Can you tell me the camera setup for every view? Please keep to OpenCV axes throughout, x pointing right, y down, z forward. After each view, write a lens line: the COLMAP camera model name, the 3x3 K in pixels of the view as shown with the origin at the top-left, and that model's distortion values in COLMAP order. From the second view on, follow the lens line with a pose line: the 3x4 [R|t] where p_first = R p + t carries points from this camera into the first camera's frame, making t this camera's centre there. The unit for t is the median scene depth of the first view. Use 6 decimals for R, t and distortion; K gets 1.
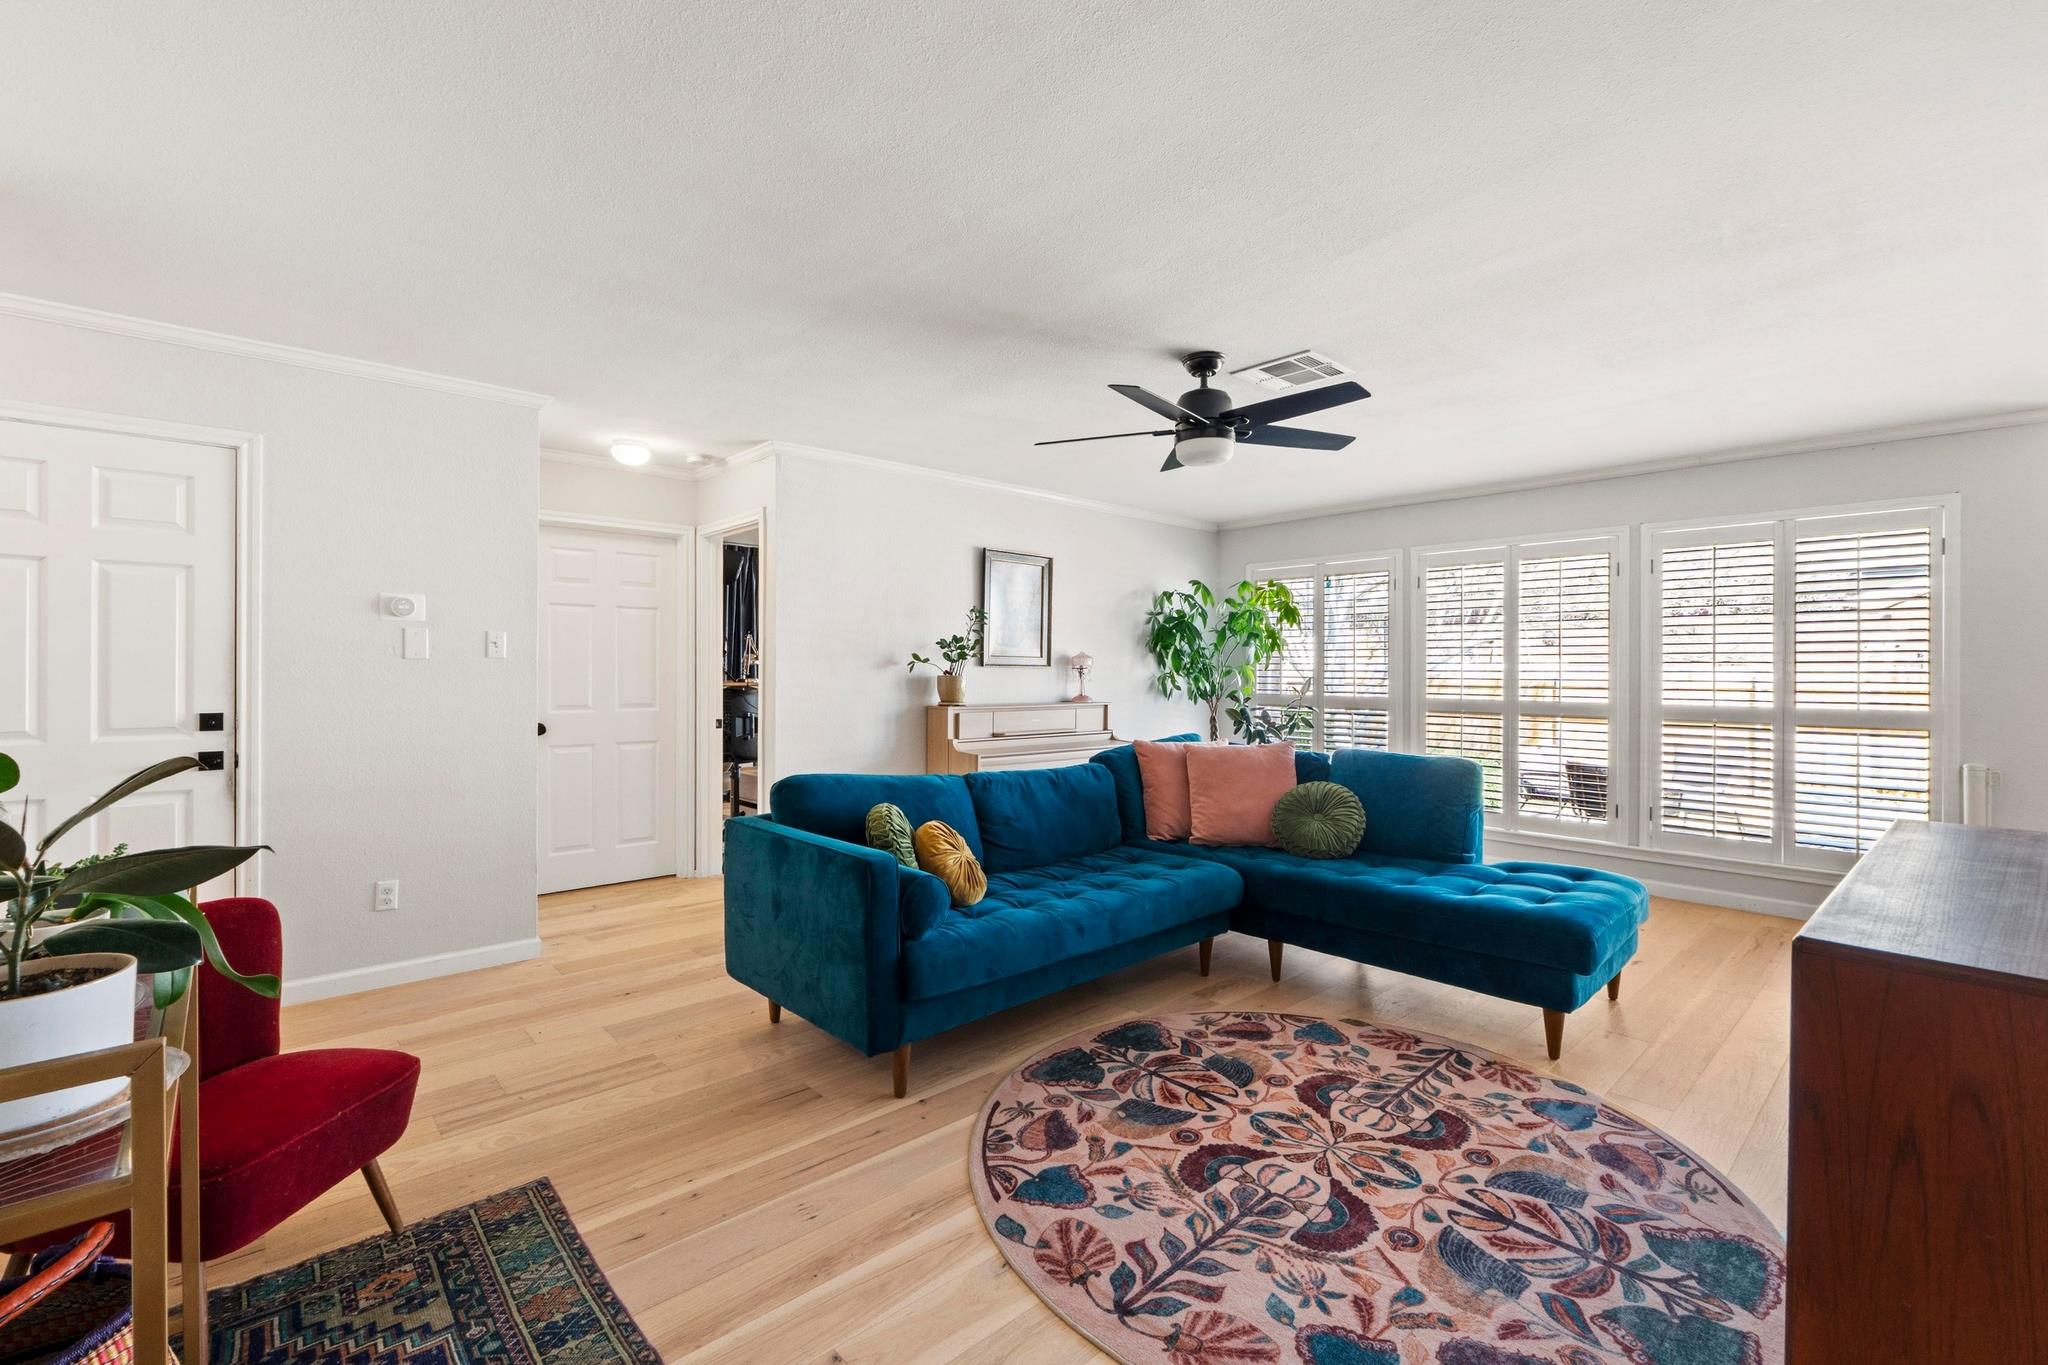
lens RADIAL K [[879.8, 0, 1018.6], [0, 879.8, 676.2], [0, 0, 1]] dist [-0.007021, 0.000149]
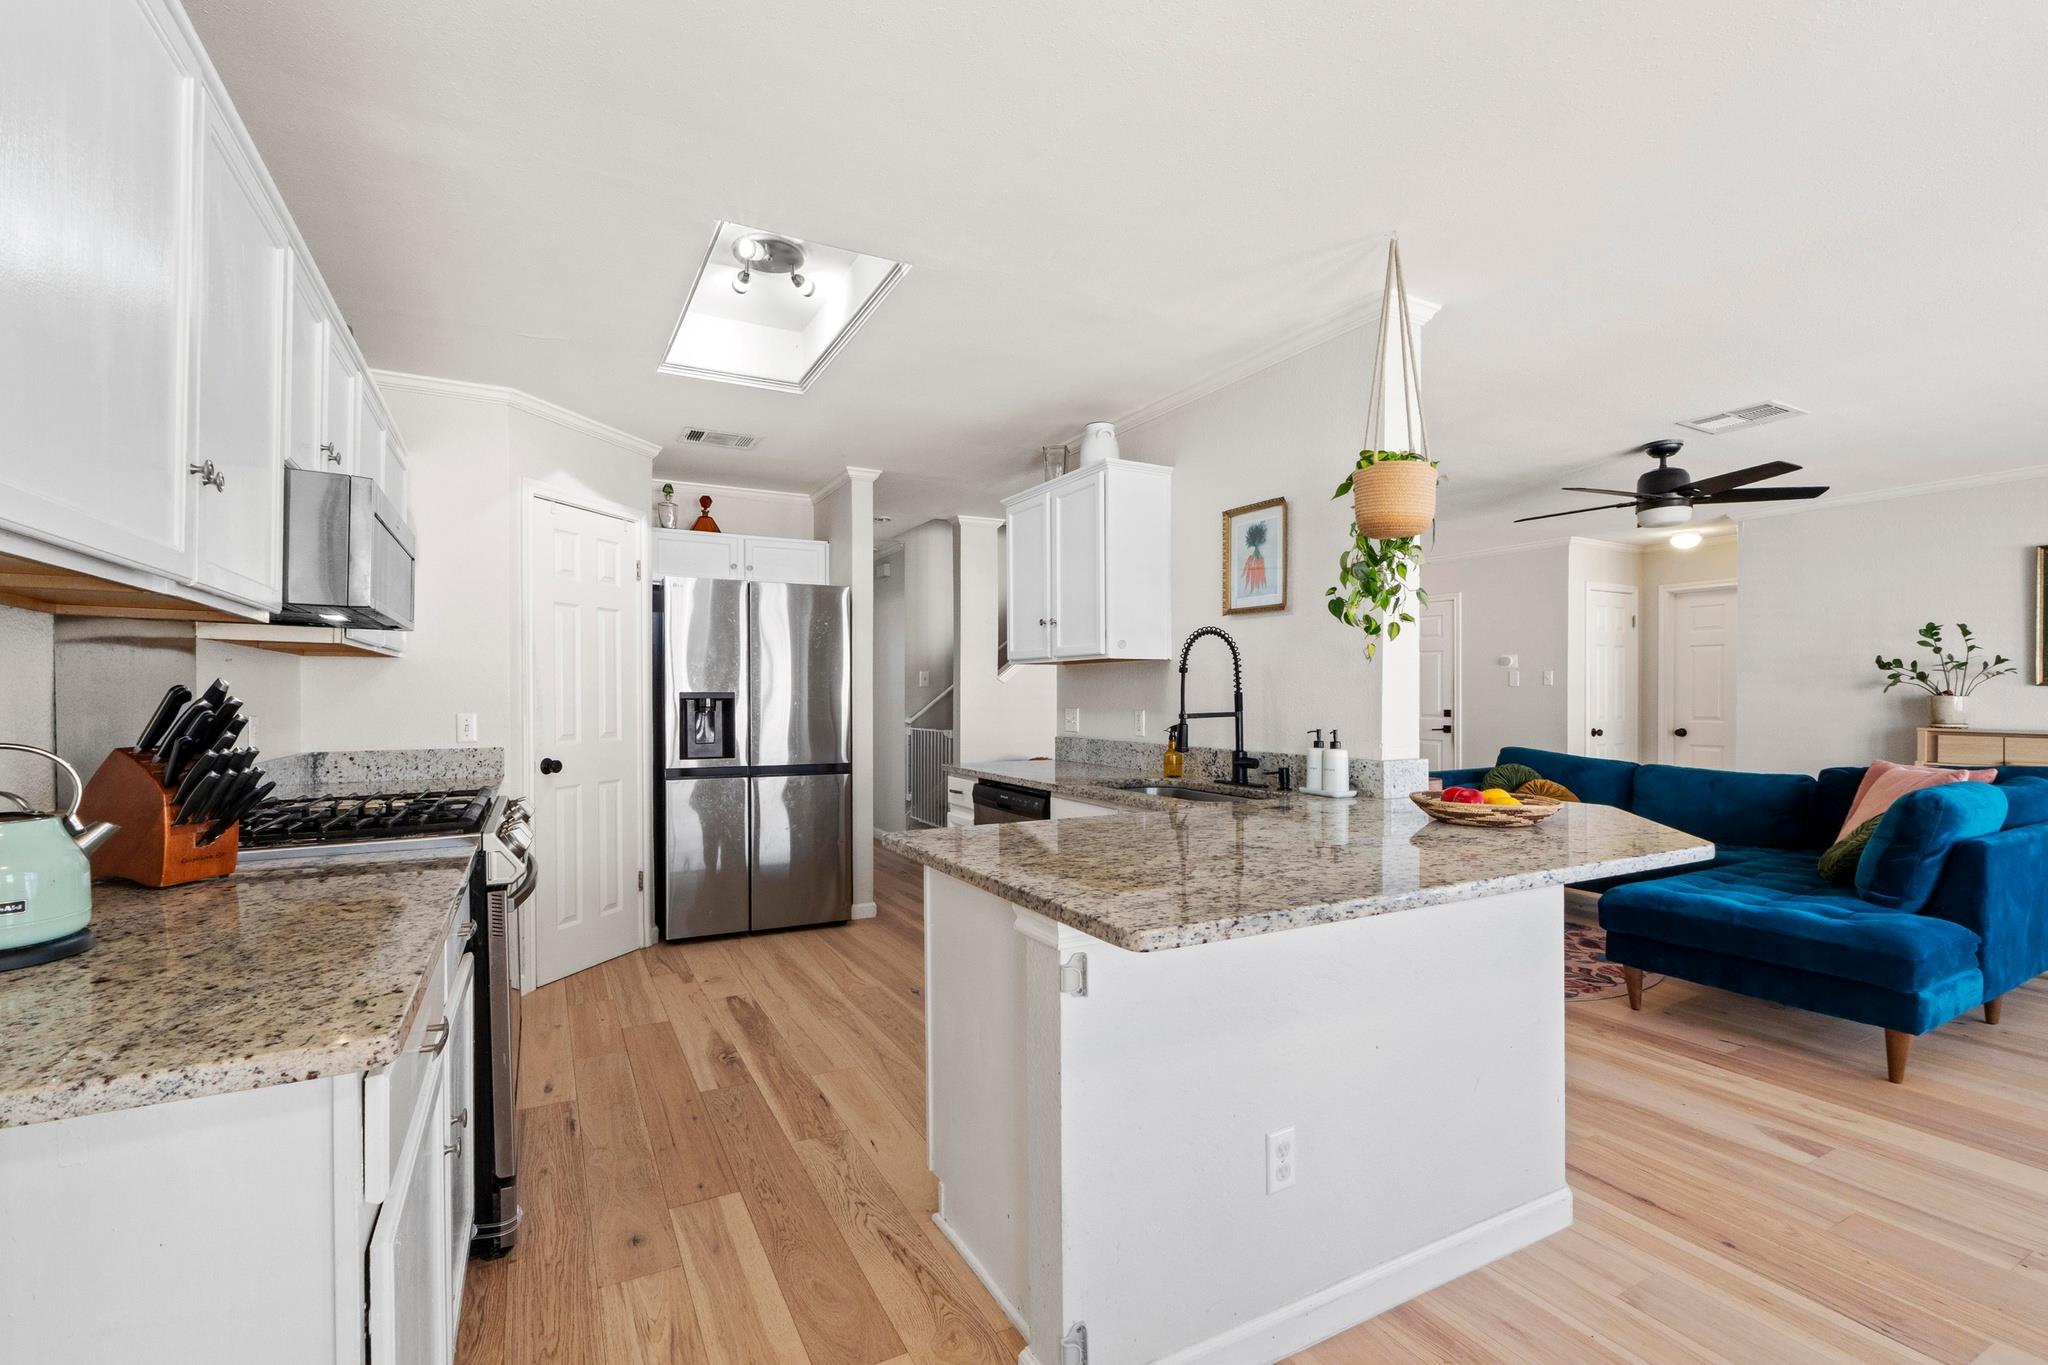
lens RADIAL K [[879.8, 0, 1010.2], [0, 879.8, 706.3], [0, 0, 1]] dist [-0.007021, 0.000149]
pose [[-0.252470, 0.008111, -0.967571, 2.682861], [-0.008816, 0.999904, 0.010682, 0.023845], [0.967565, 0.011227, -0.252374, 0.631940]]
